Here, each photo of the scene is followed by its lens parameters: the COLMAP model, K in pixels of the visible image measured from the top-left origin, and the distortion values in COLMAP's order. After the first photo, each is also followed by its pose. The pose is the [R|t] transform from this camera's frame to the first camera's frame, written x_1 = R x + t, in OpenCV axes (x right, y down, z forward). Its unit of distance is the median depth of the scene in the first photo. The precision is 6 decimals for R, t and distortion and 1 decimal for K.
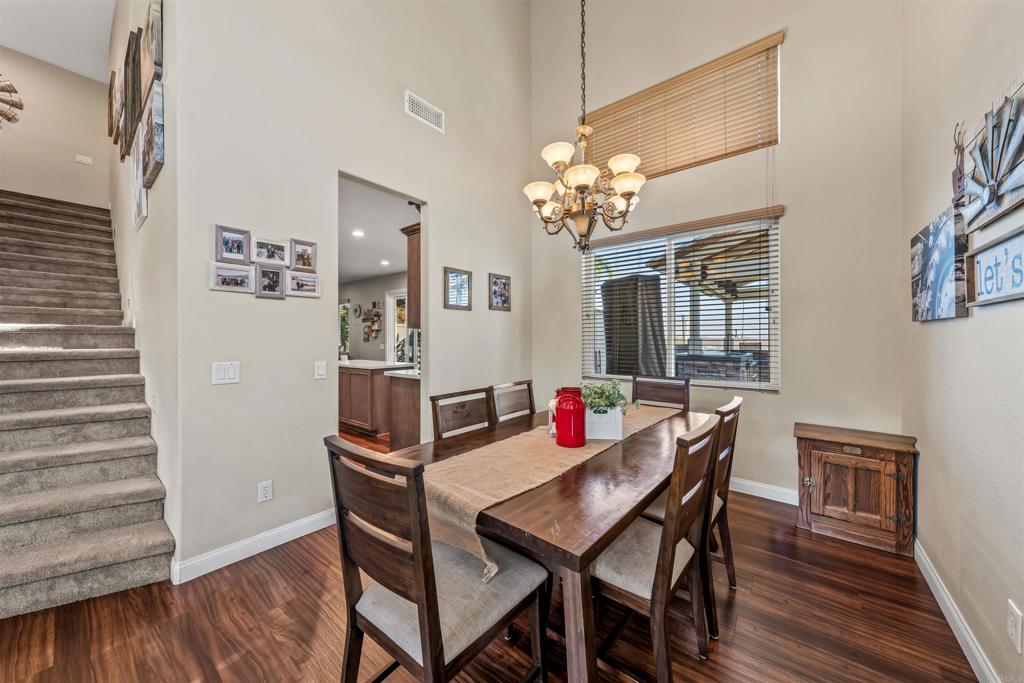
lens RADIAL K [[347.9, 0, 514.5], [0, 347.9, 335.8], [0, 0, 1]] dist [-0.002069, -0.000167]
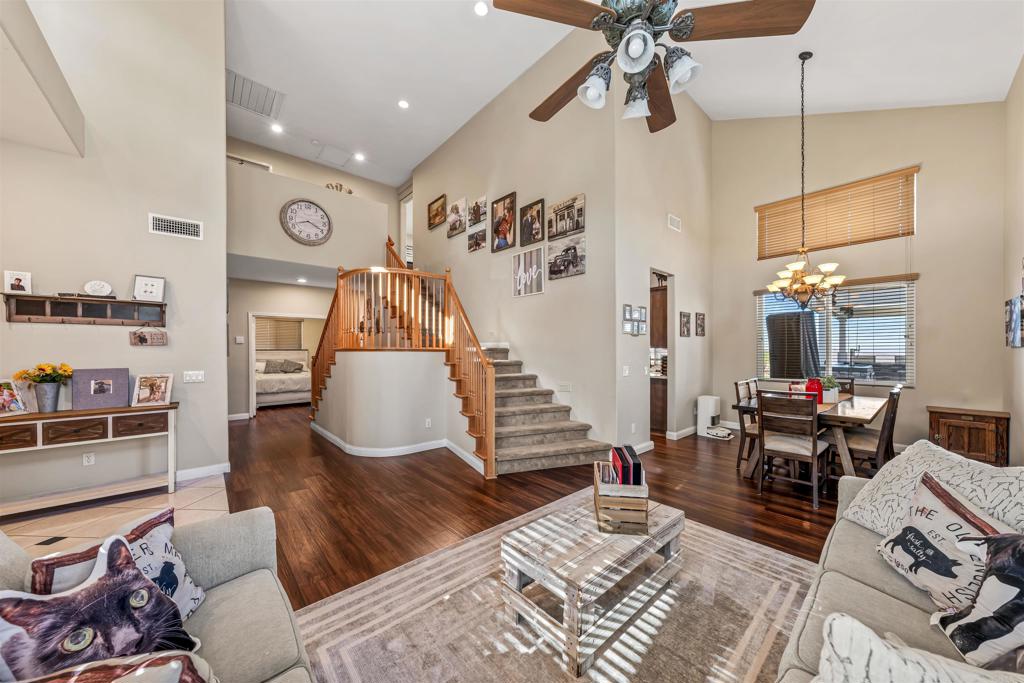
lens RADIAL K [[347.9, 0, 510.8], [0, 347.9, 348.4], [0, 0, 1]] dist [-0.002069, -0.000167]
pose [[0.986295, -0.003088, -0.164960, -0.939270], [0.004055, 0.999977, 0.005522, -0.042228], [0.164939, -0.006115, 0.986285, -1.025291]]
